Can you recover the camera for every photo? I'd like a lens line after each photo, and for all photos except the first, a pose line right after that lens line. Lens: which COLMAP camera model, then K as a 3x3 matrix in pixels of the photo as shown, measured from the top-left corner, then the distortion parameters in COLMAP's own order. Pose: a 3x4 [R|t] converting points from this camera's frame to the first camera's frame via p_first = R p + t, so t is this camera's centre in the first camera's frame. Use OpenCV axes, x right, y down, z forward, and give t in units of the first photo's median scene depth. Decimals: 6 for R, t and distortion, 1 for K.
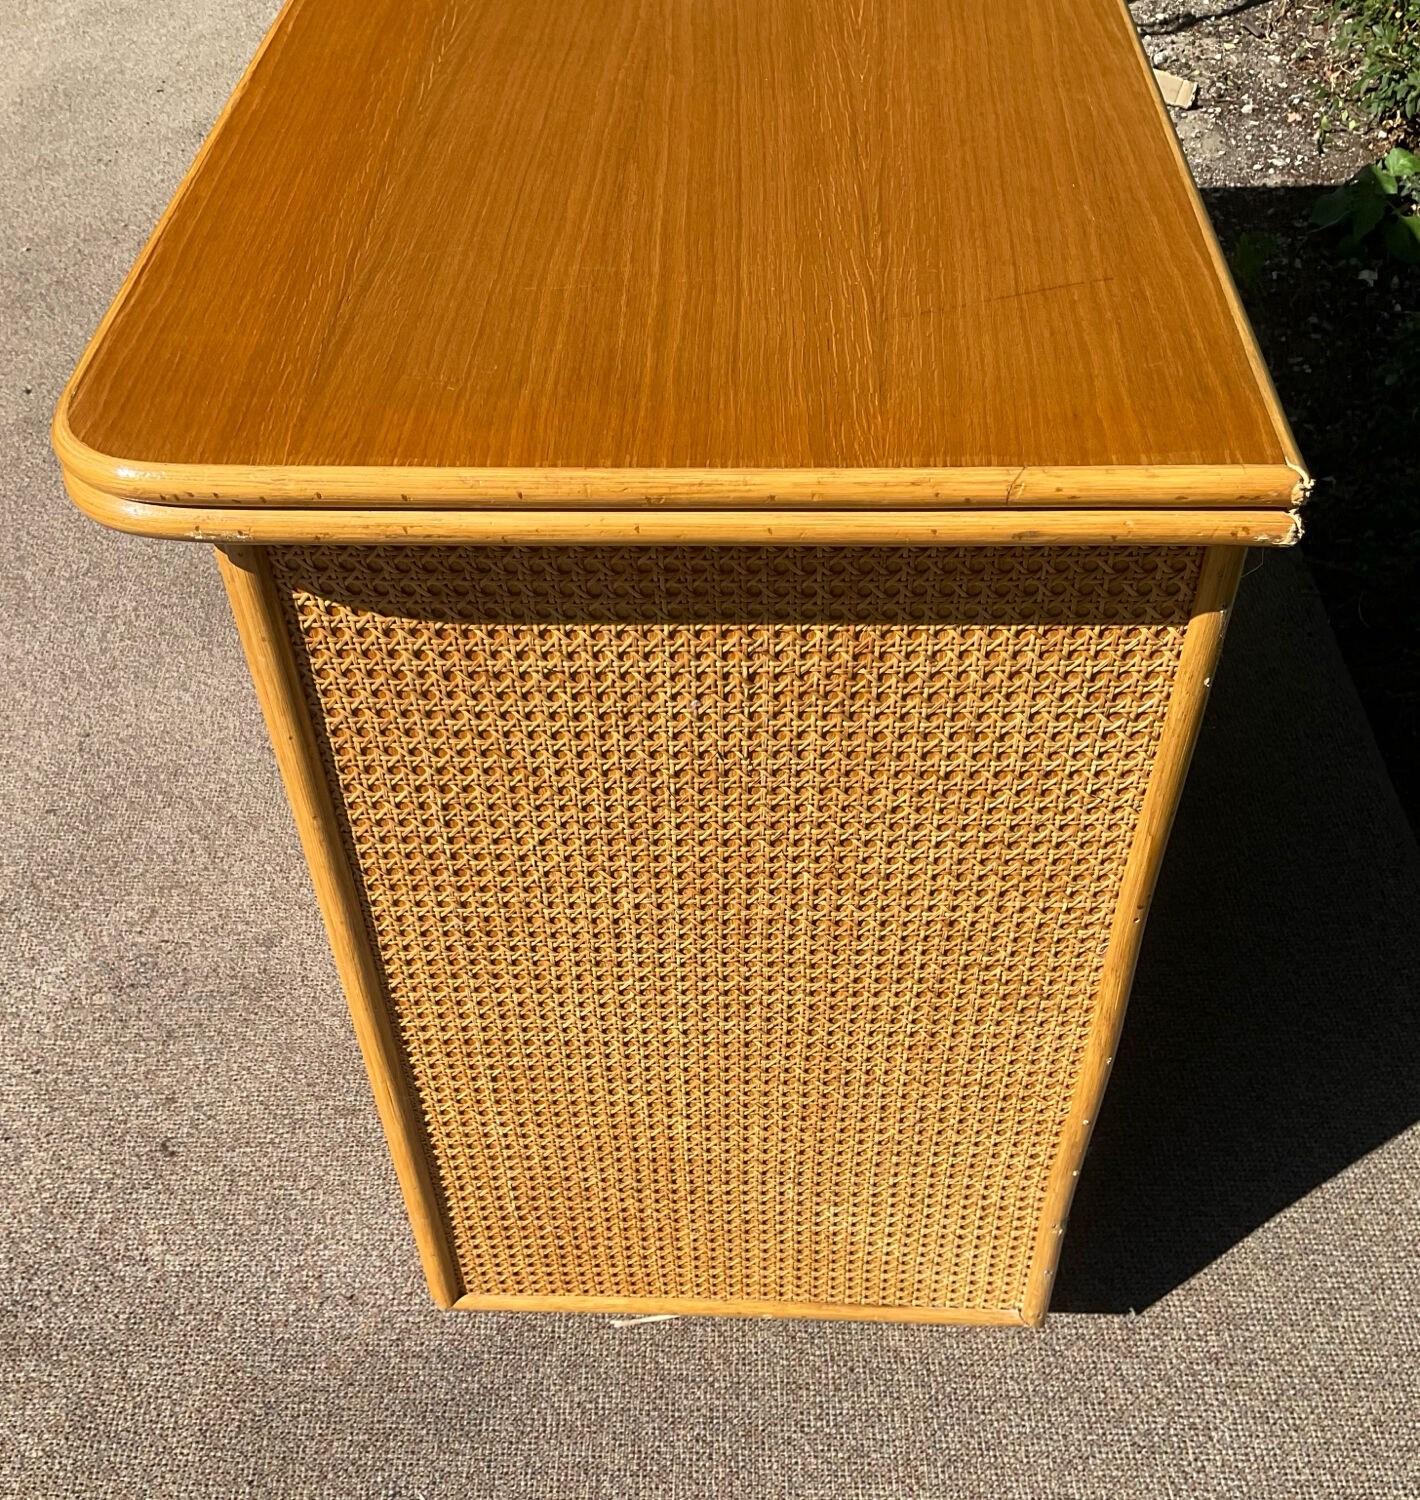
lens RADIAL K [[1658.8, 0, 710.0], [0, 1658.8, 811.8], [0, 0, 1]] dist [0.093651, 0.005734]
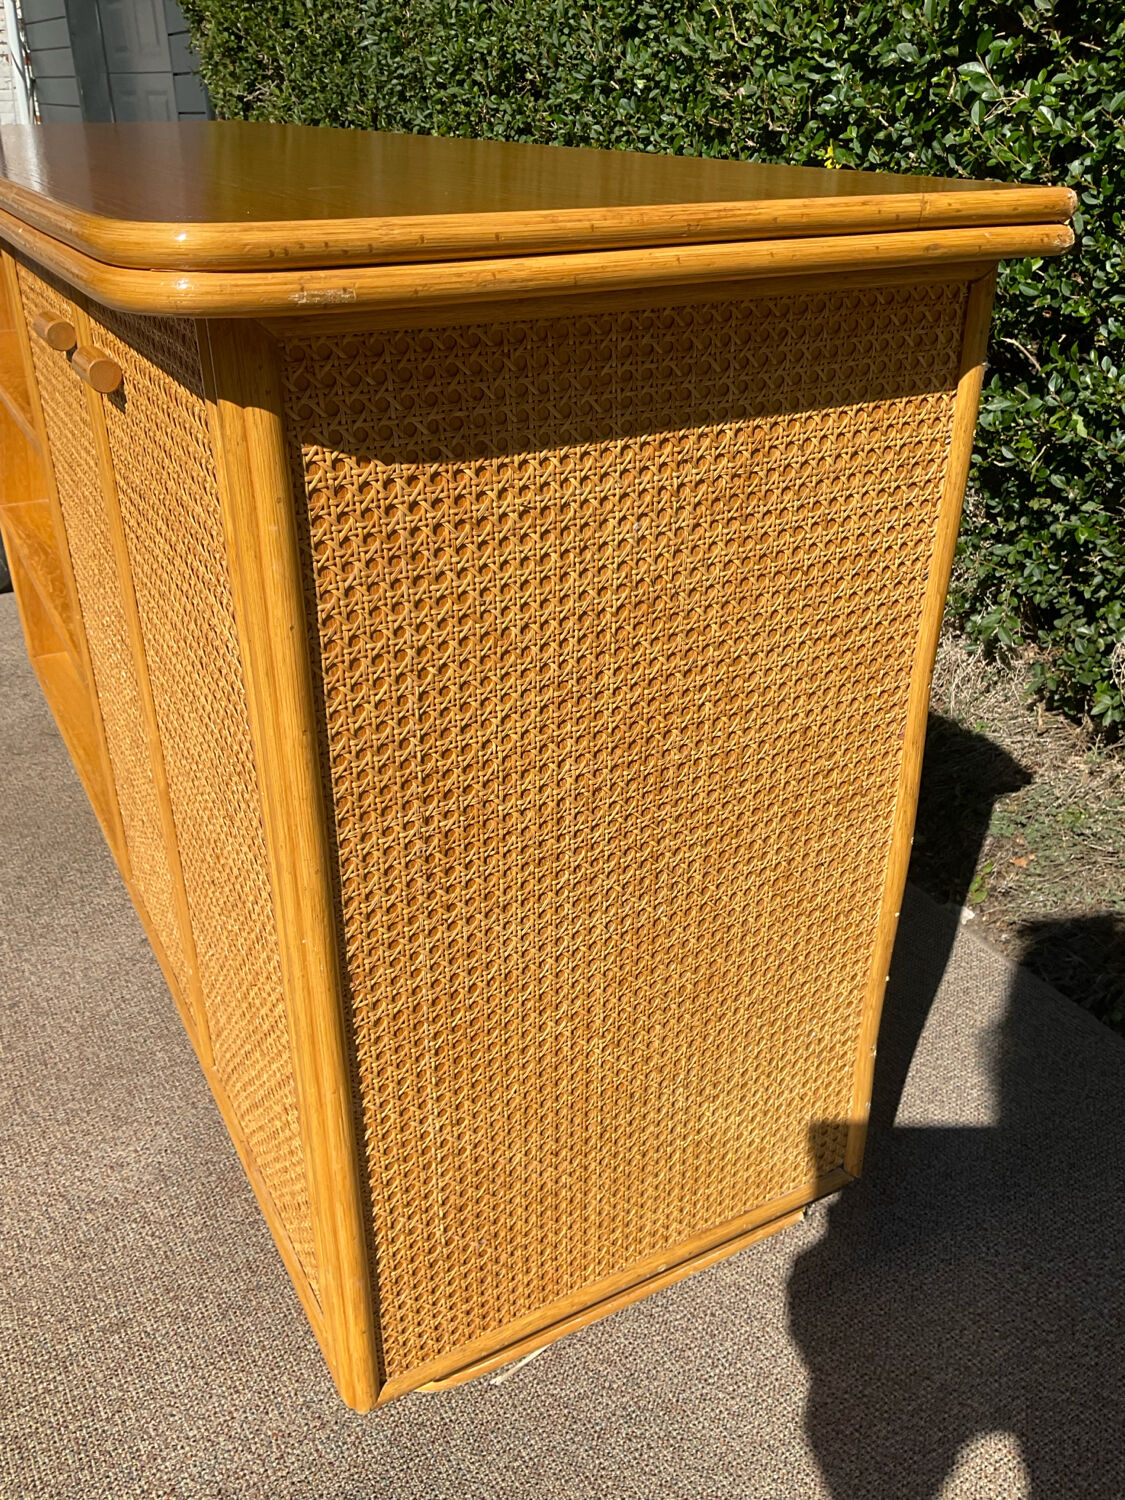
lens RADIAL K [[1237.6, 0, 557.9], [0, 1237.6, 744.5], [0, 0, 1]] dist [0.103542, -0.214891]
pose [[0.849487, -0.209151, 0.484384, -0.508788], [0.358828, 0.902078, -0.239787, 0.260298], [-0.386801, 0.377506, 0.841353, 0.366723]]
